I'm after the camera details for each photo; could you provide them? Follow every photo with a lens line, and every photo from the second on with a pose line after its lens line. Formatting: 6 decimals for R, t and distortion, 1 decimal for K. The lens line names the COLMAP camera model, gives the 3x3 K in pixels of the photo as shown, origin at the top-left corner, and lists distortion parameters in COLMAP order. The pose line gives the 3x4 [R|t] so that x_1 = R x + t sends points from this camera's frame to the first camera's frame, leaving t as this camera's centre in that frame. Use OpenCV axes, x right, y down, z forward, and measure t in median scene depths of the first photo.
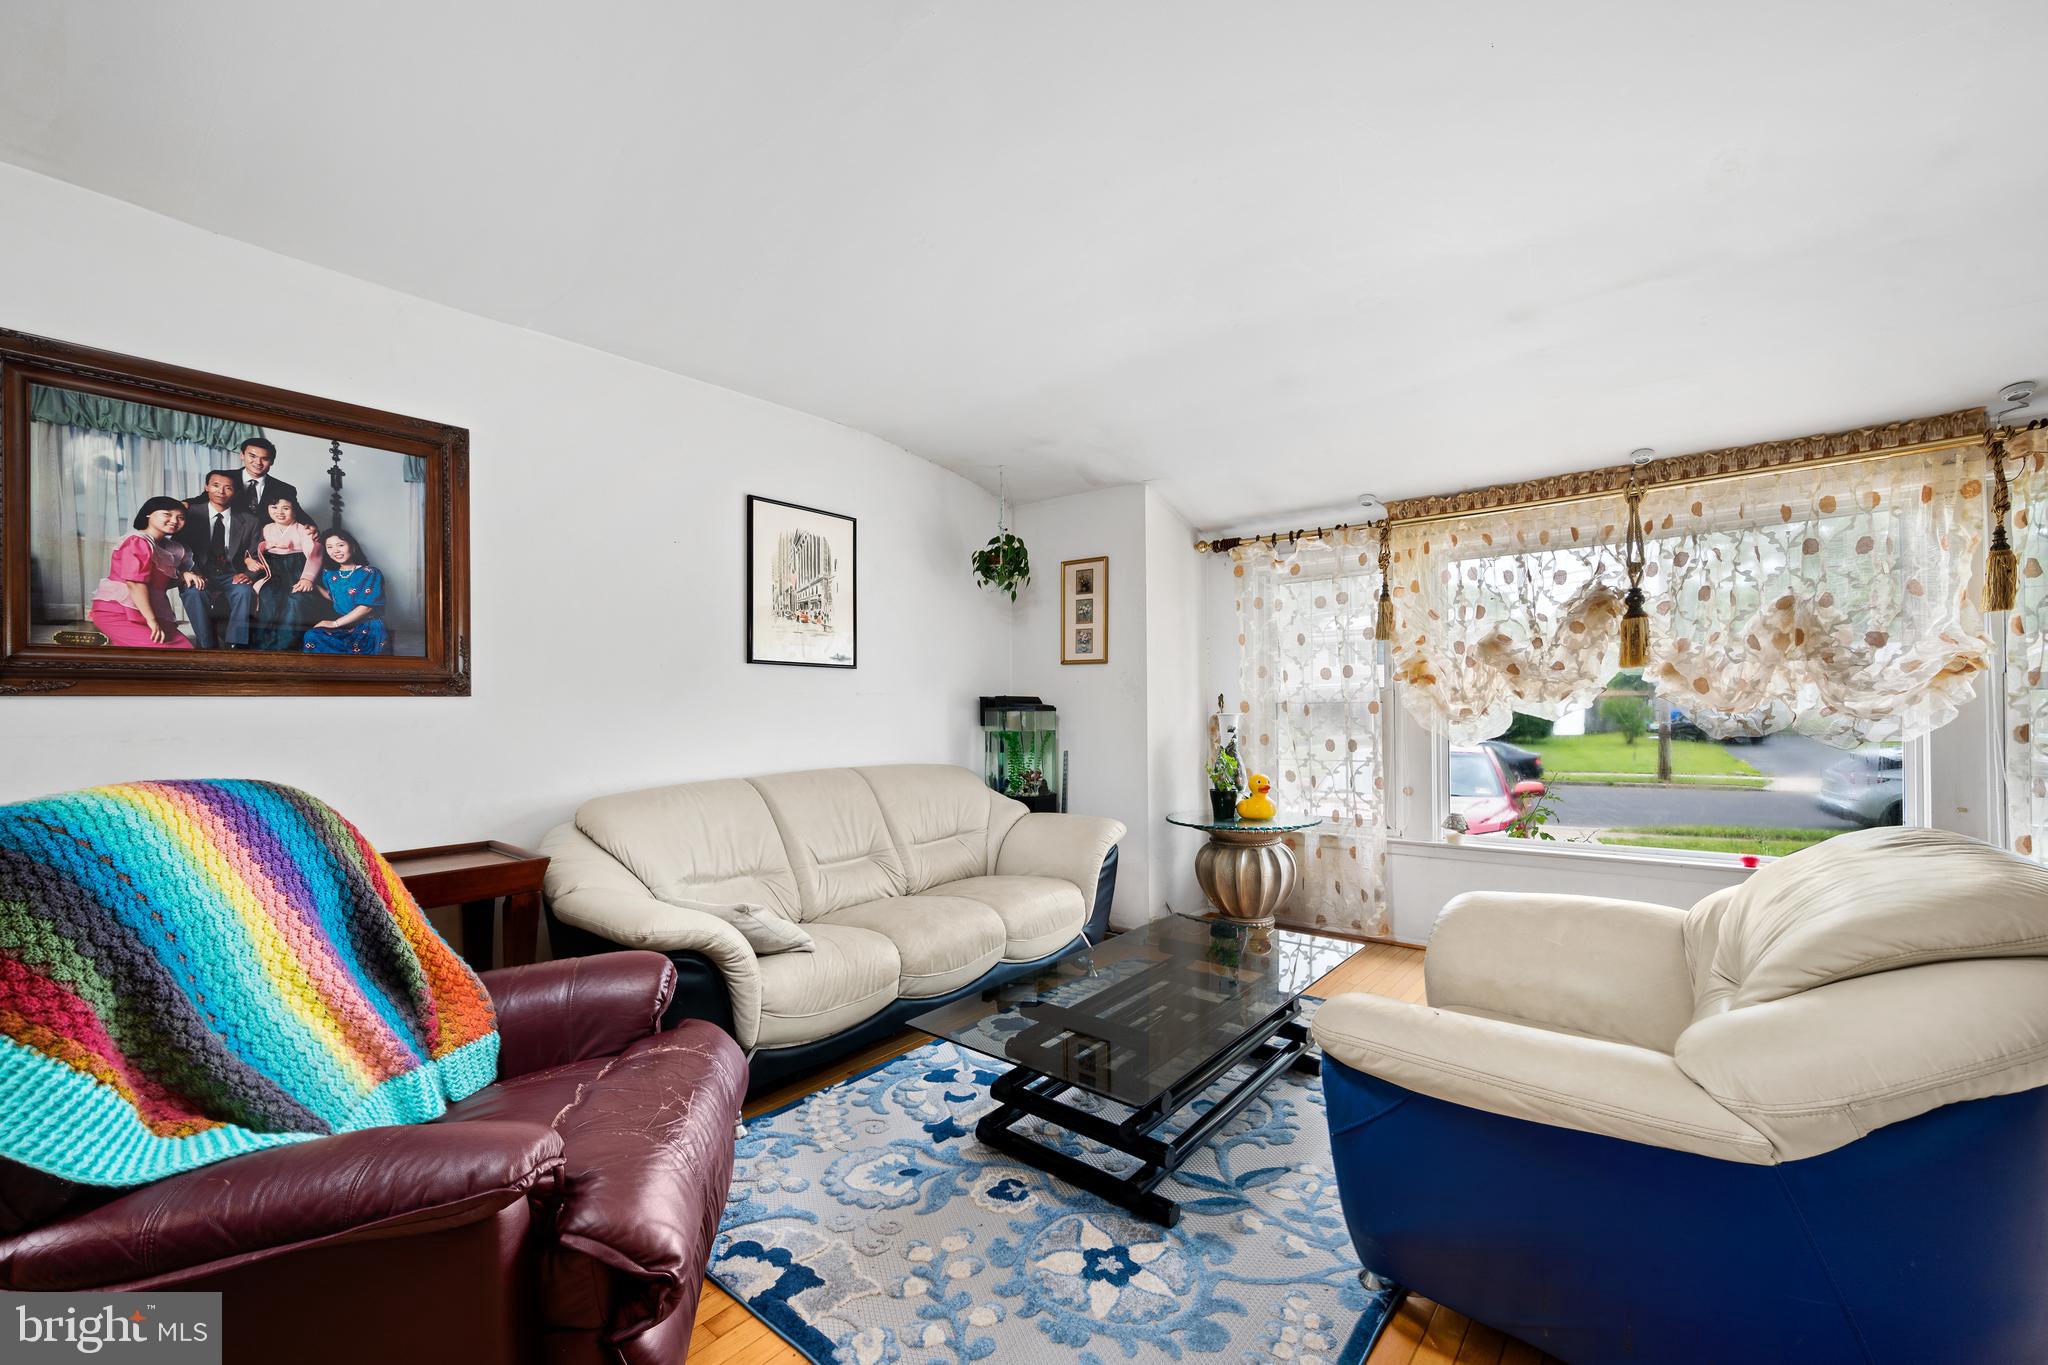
lens RADIAL K [[828.3, 0, 965.7], [0, 828.3, 708.2], [0, 0, 1]] dist [-0.000288, -0.000773]
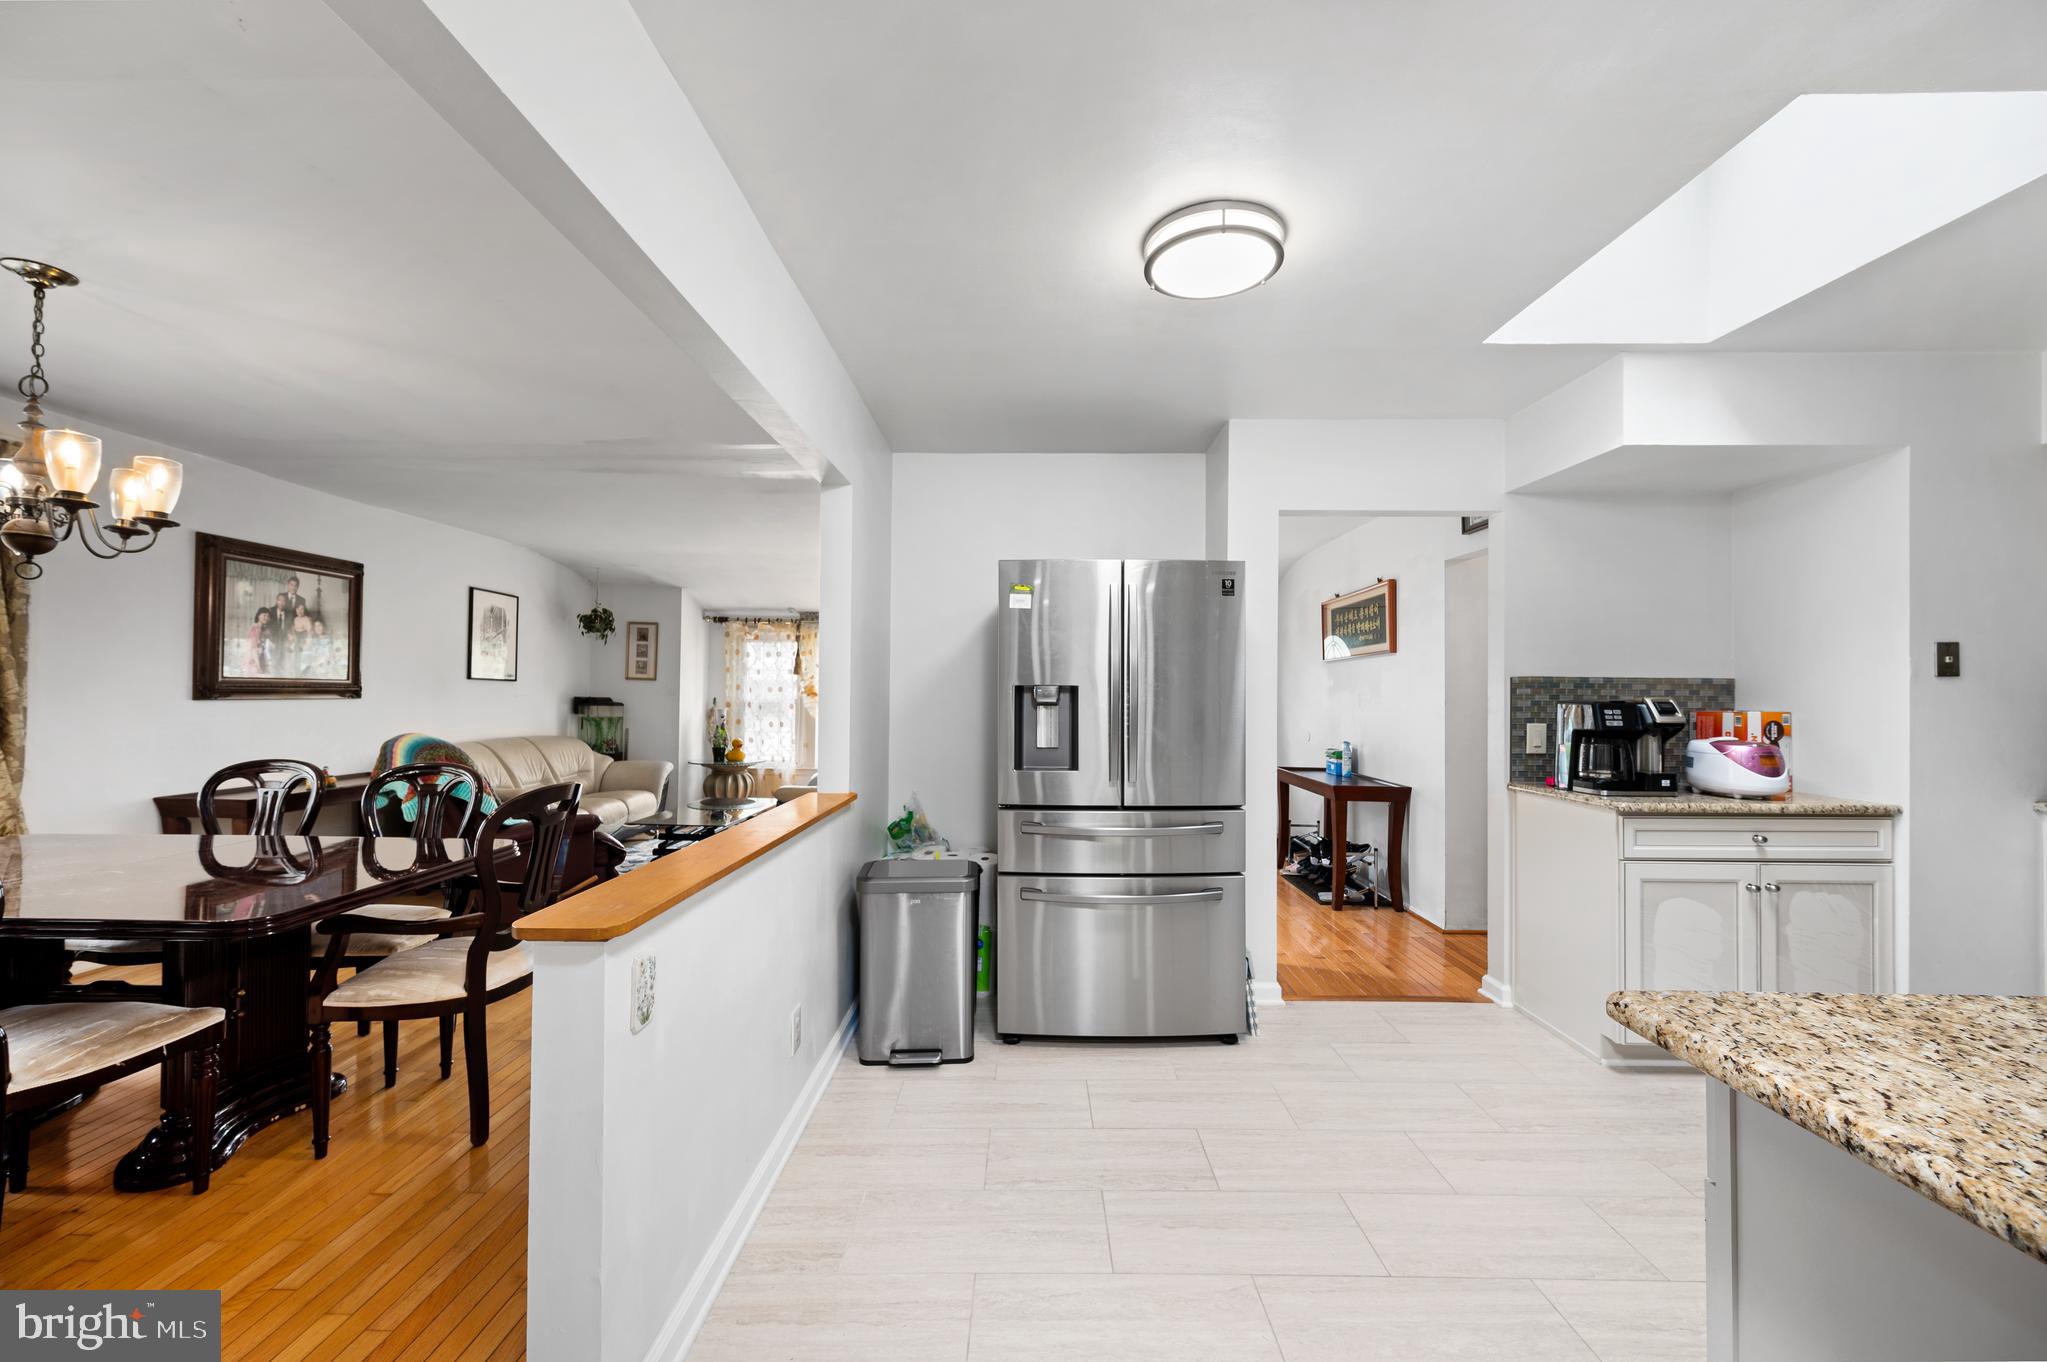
lens RADIAL K [[814.8, 0, 1053.3], [0, 814.8, 684.6], [0, 0, 1]] dist [-0.000481, -0.000344]
pose [[0.719502, 0.030740, 0.693809, -0.549567], [-0.021974, 0.999527, -0.021498, -0.031087], [-0.694142, 0.000222, 0.719838, -1.121286]]
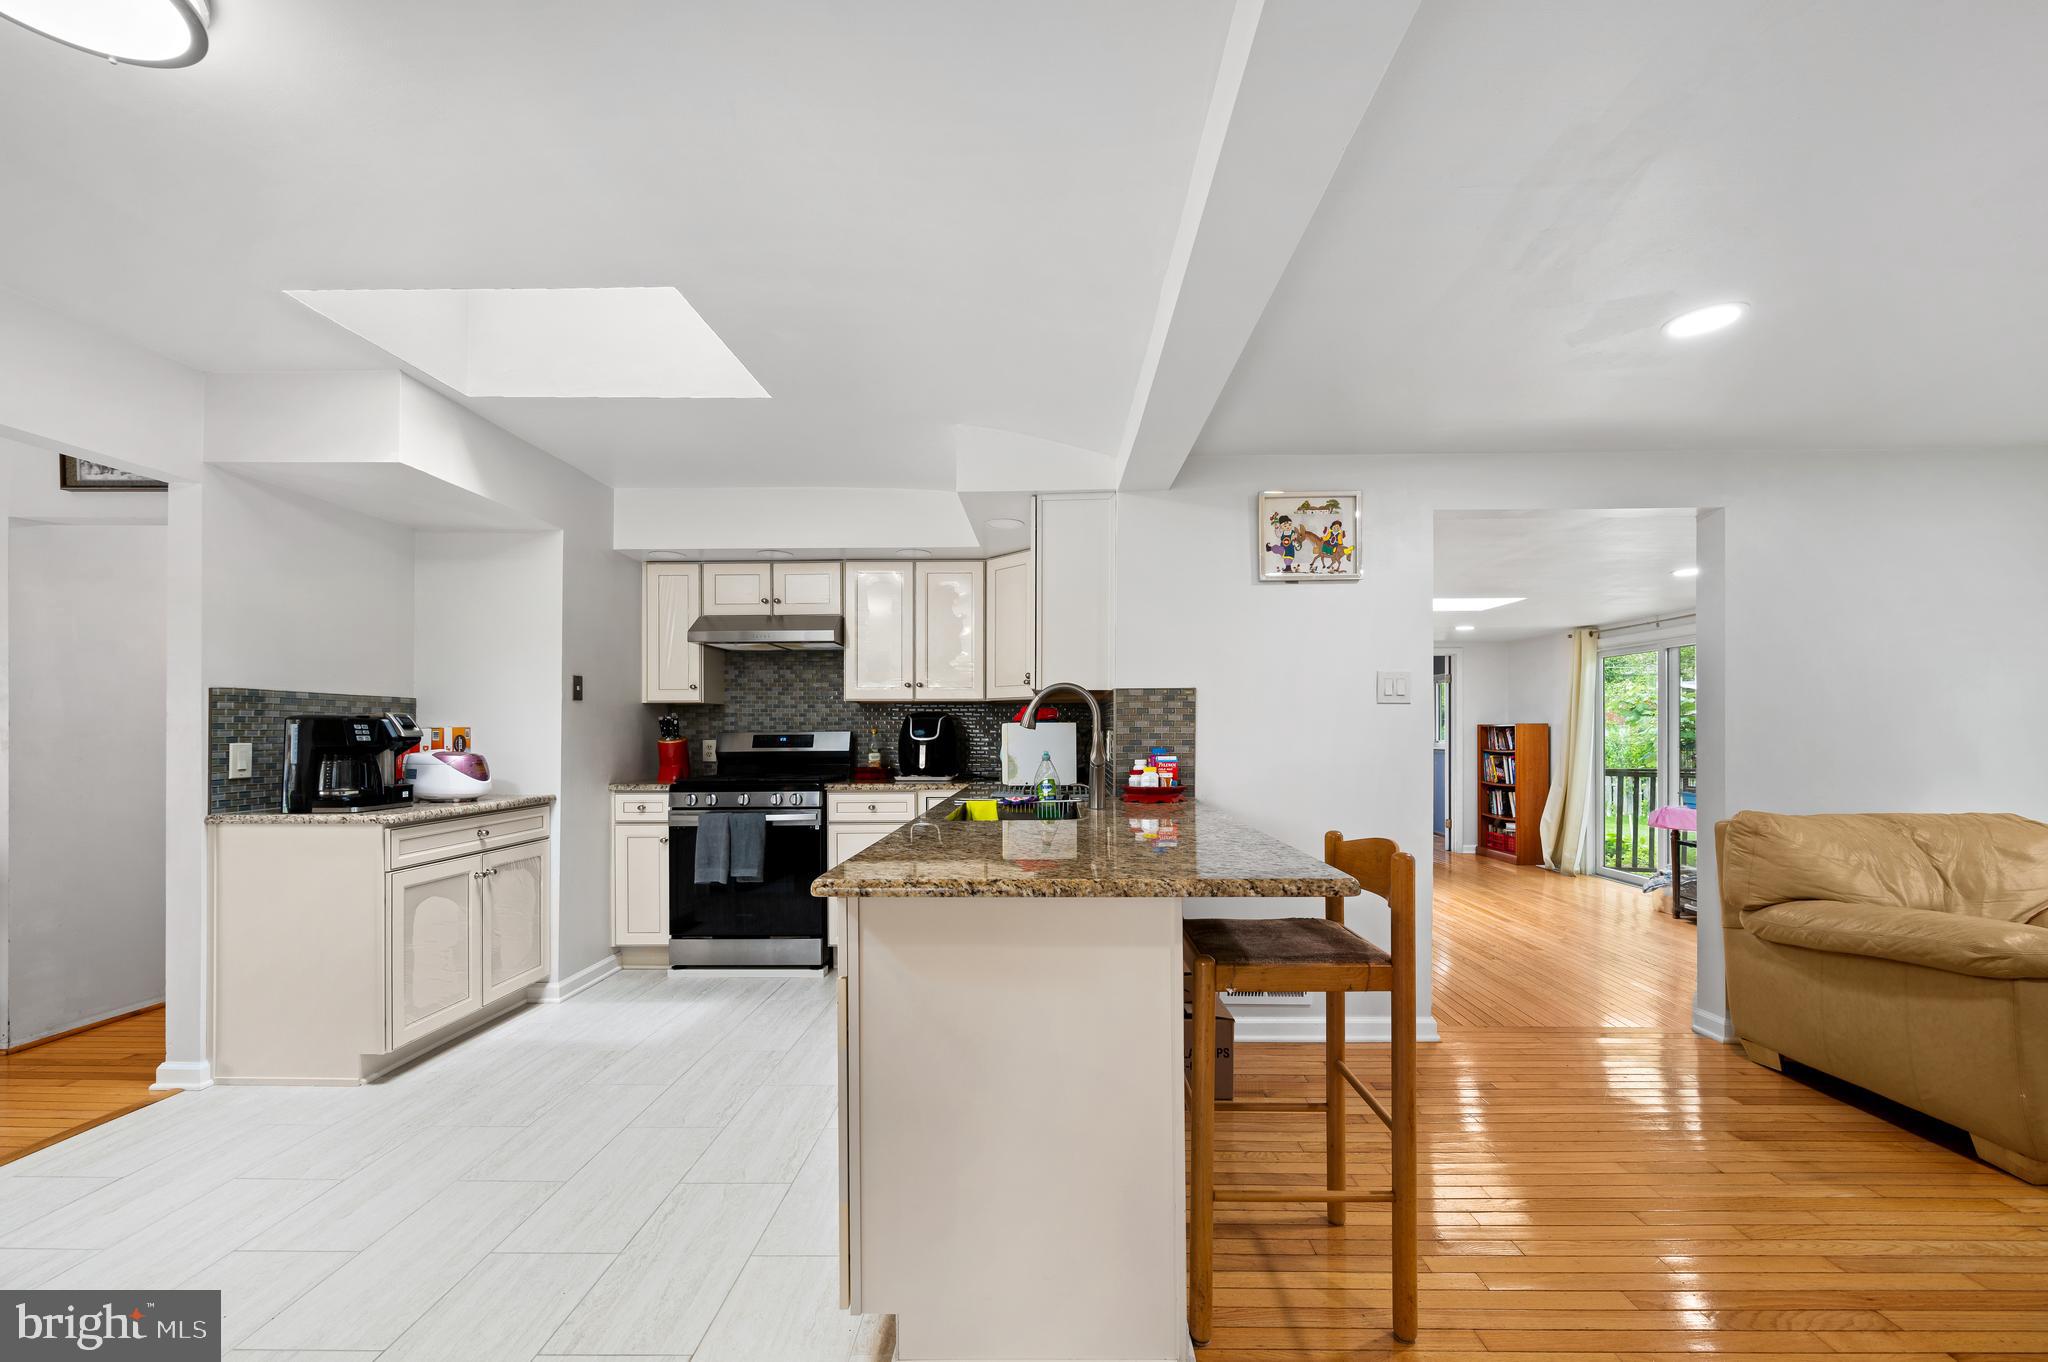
lens RADIAL K [[810.7, 0, 1019.5], [0, 810.7, 731.8], [0, 0, 1]] dist [0.000090, 0.000053]
pose [[-0.660708, 0.016816, 0.750454, -0.606320], [0.010505, 0.999858, -0.013155, -0.011174], [-0.750569, -0.000808, -0.660791, -0.880712]]
